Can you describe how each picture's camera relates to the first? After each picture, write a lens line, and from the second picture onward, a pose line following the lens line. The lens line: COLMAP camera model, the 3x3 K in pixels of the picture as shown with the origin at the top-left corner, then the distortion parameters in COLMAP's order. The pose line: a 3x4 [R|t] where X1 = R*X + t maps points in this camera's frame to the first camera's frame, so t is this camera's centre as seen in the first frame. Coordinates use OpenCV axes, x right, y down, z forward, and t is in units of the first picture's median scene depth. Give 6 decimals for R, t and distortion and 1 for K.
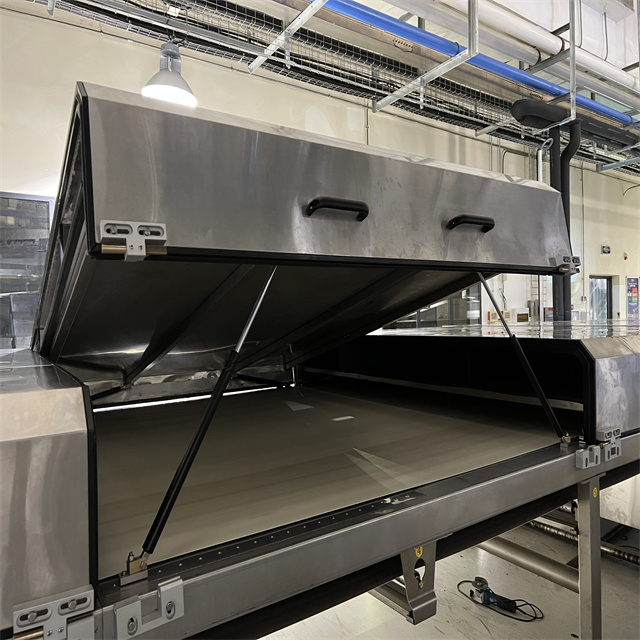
lens RADIAL K [[491.5, 0, 320.0], [0, 491.5, 329.2], [0, 0, 1]] dist [0.009602, -0.002741]
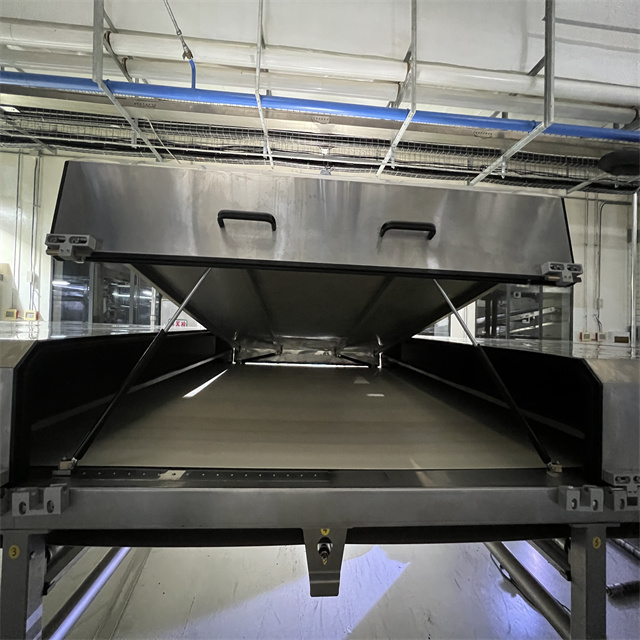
lens RADIAL K [[257.5, 0, 320.0], [0, 257.5, 320.0], [0, 0, 1]] dist [-0.001558, 0.000452]
pose [[0.863609, 0.056344, -0.501005, 0.180222], [-0.078333, 0.996663, -0.022941, 0.000057], [0.498040, 0.059057, 0.865140, 0.188146]]
